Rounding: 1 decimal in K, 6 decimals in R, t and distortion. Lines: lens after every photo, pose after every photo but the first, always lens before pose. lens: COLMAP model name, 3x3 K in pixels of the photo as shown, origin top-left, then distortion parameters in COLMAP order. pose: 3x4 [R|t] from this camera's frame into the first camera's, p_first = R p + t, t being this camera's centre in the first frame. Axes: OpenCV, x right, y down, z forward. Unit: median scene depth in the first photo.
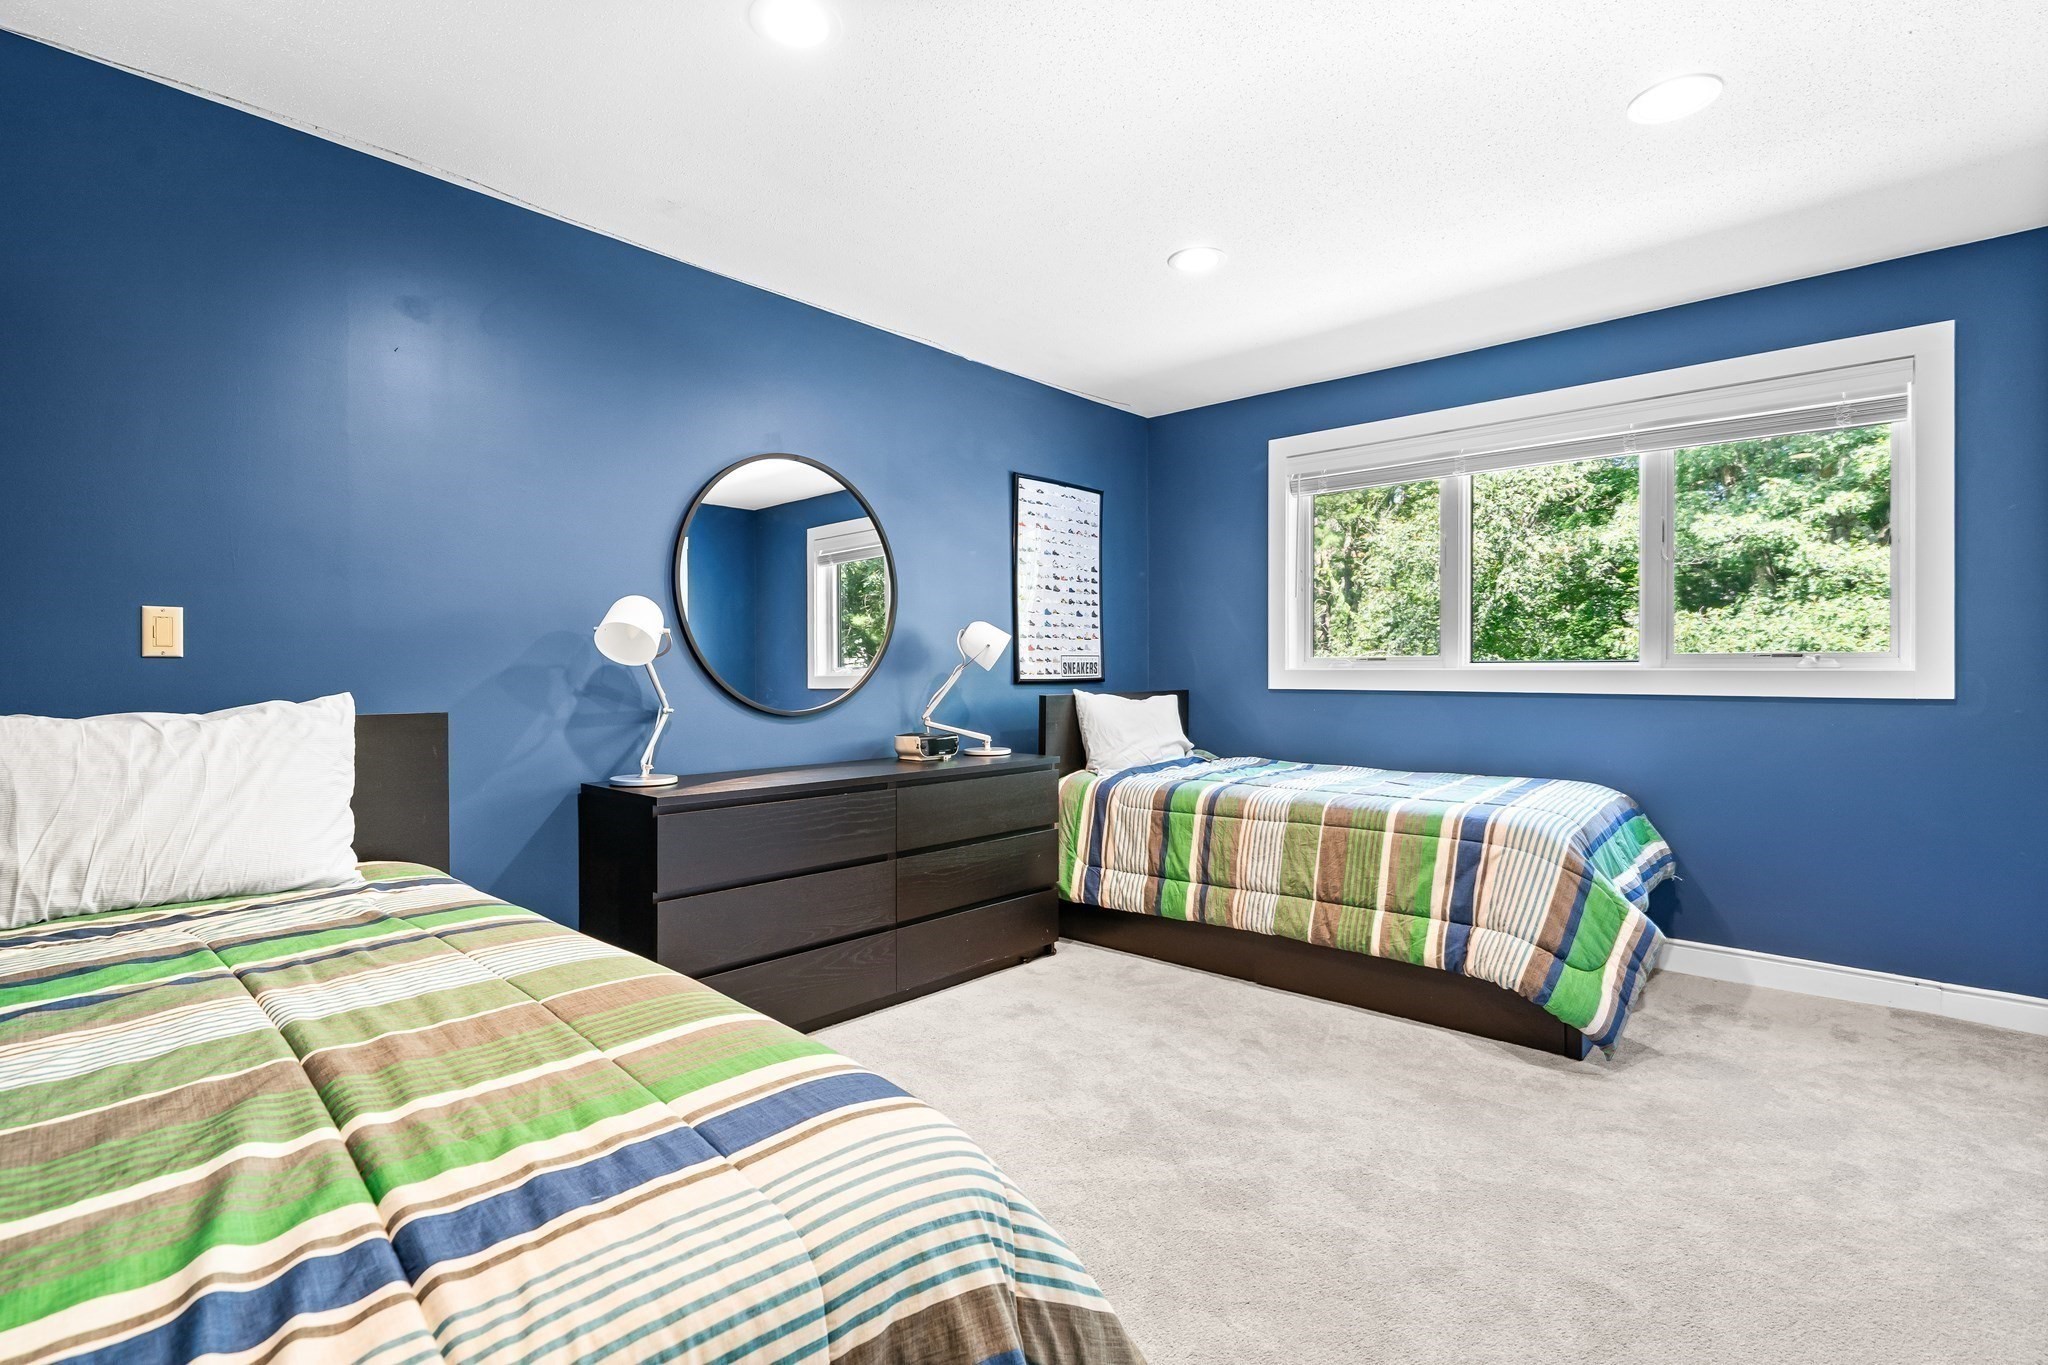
lens RADIAL K [[942.3, 0, 1022.9], [0, 942.3, 673.3], [0, 0, 1]] dist [0.001177, -0.000089]
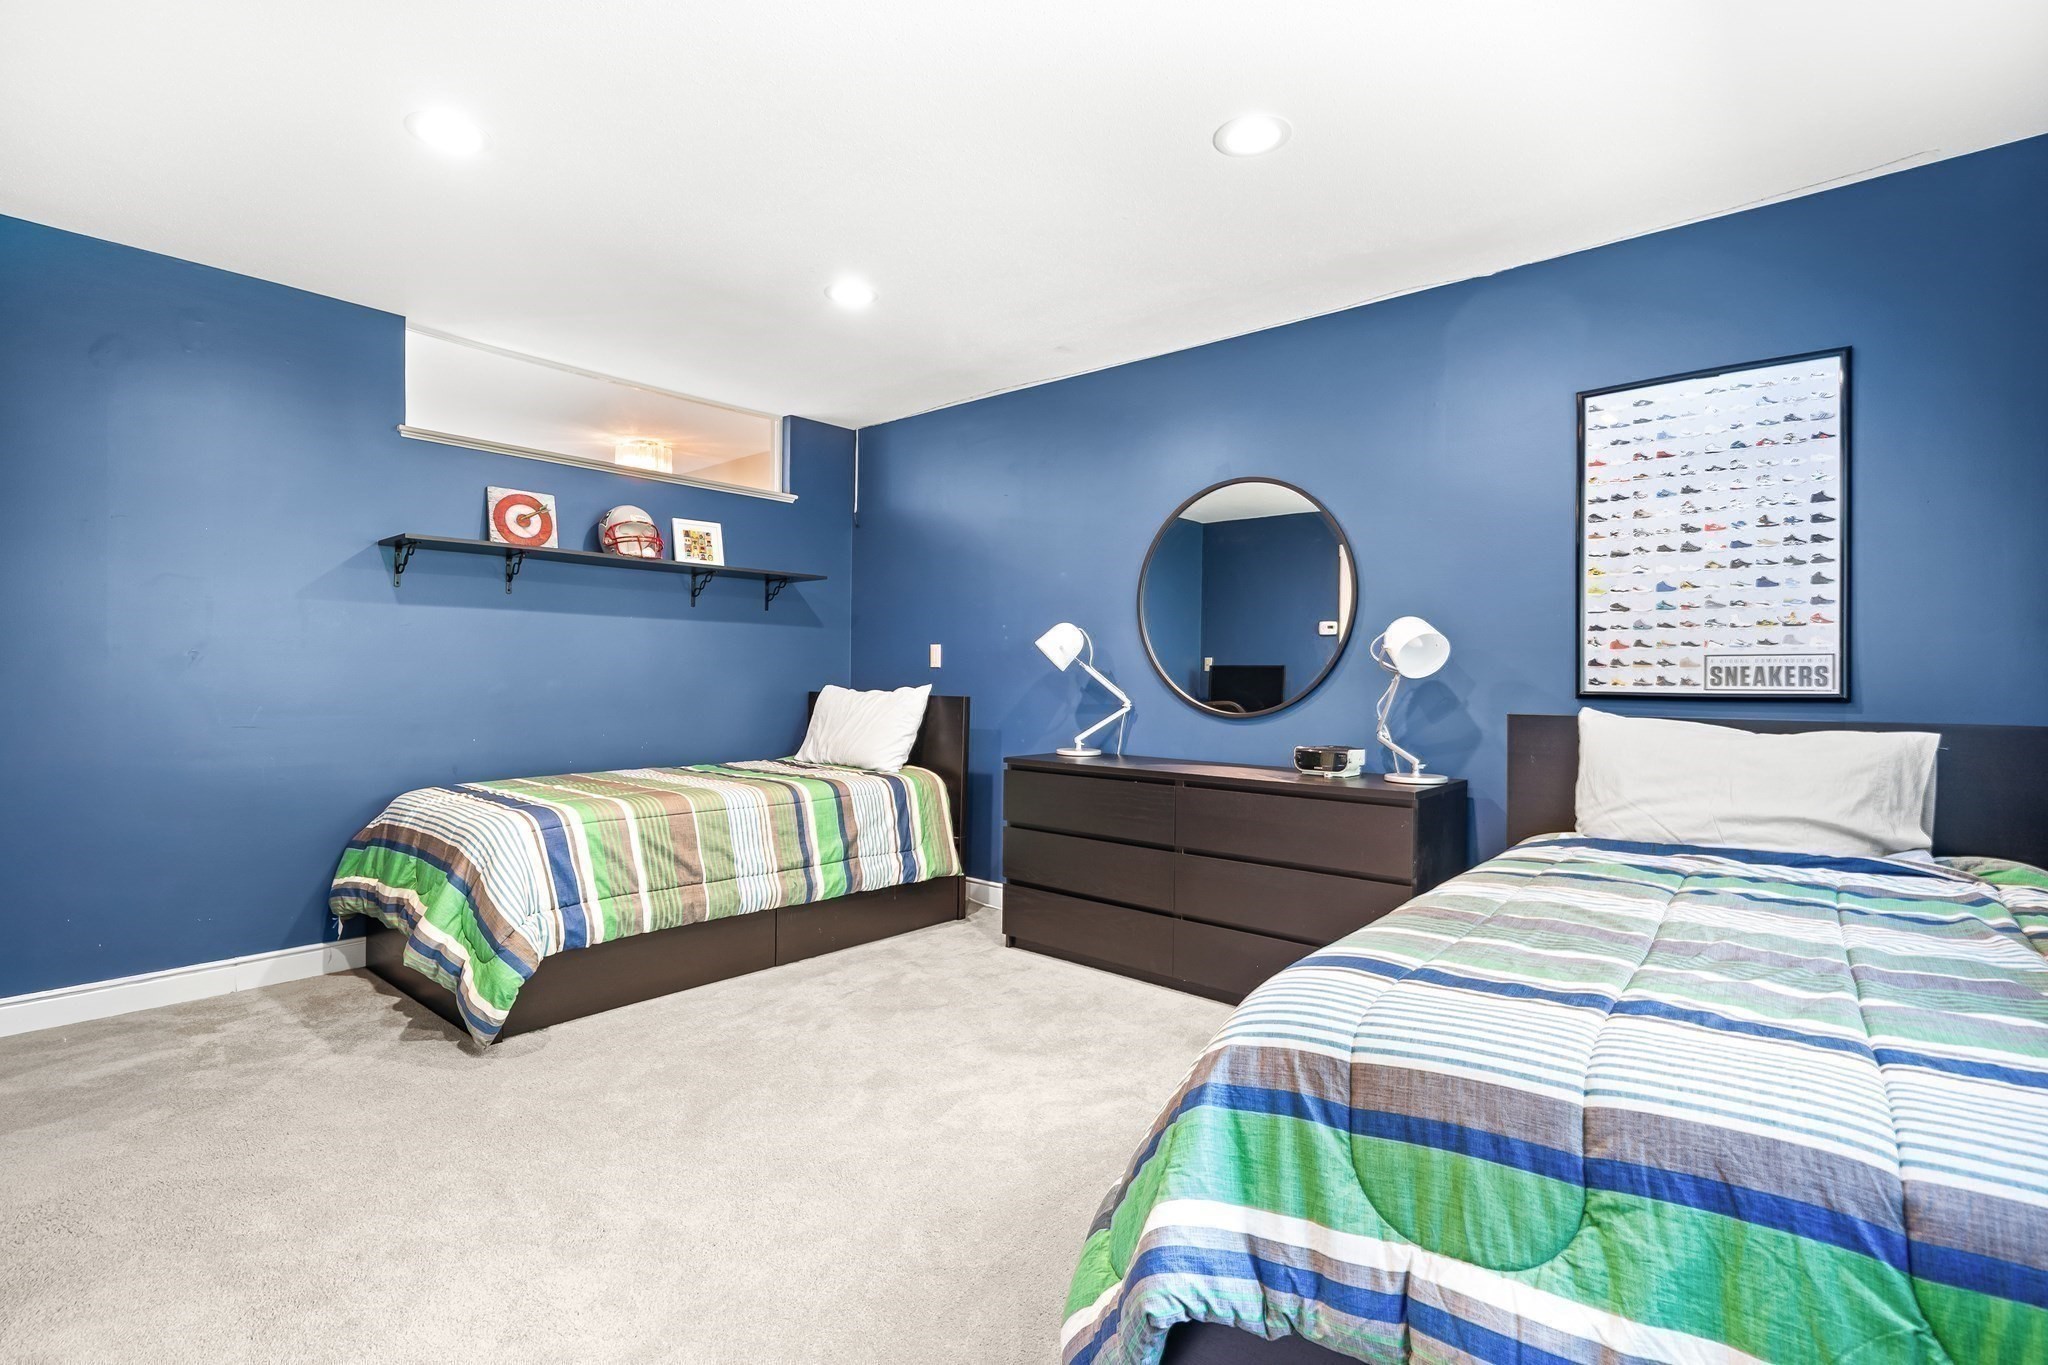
lens RADIAL K [[942.3, 0, 1021.9], [0, 942.3, 680.6], [0, 0, 1]] dist [0.001177, -0.000089]
pose [[0.051229, 0.015483, -0.998567, 0.635732], [-0.003268, 0.999877, 0.015335, -0.010240], [0.998682, 0.002478, 0.051274, 0.529758]]
